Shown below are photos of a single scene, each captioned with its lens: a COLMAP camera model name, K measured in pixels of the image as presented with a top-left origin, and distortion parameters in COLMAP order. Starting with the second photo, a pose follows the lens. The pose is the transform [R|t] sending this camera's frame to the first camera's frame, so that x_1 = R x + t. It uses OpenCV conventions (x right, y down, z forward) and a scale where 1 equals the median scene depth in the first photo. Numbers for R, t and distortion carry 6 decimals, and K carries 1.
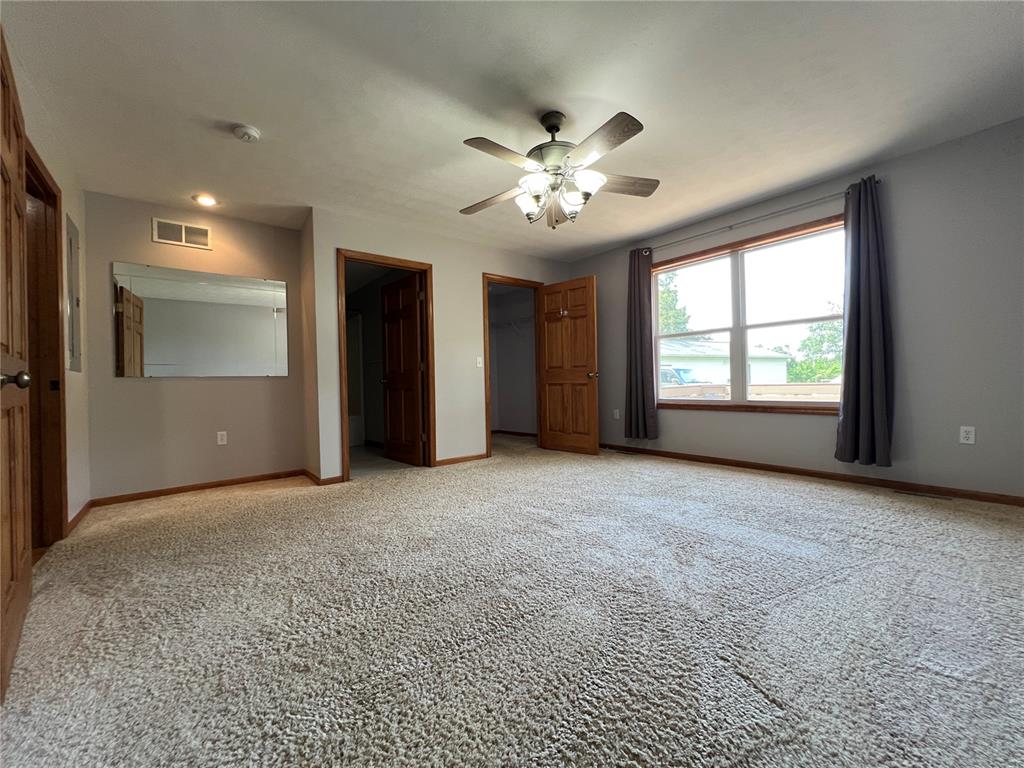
lens RADIAL K [[426.1, 0, 510.1], [0, 426.1, 385.1], [0, 0, 1]] dist [-0.002167, -0.000247]
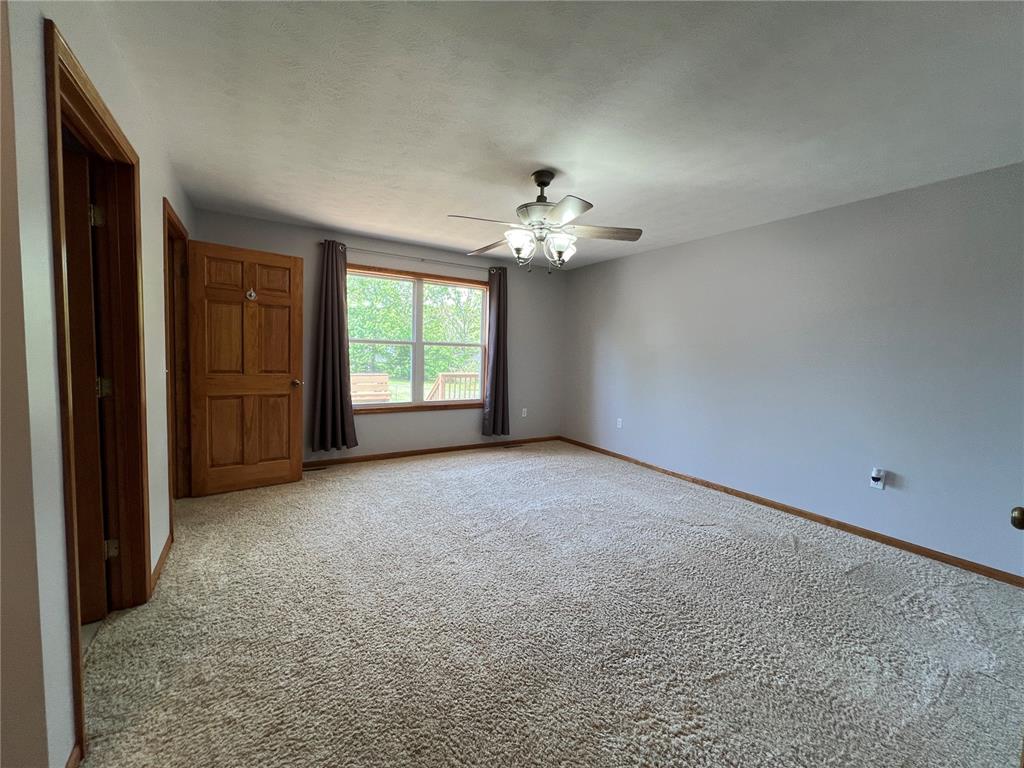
lens RADIAL K [[426.1, 0, 510.4], [0, 426.1, 381.4], [0, 0, 1]] dist [-0.002167, -0.000247]
pose [[0.080796, -0.049327, 0.995509, -0.663440], [-0.030808, 0.998174, 0.051960, -0.094699], [-0.996254, -0.034868, 0.079128, 0.627151]]
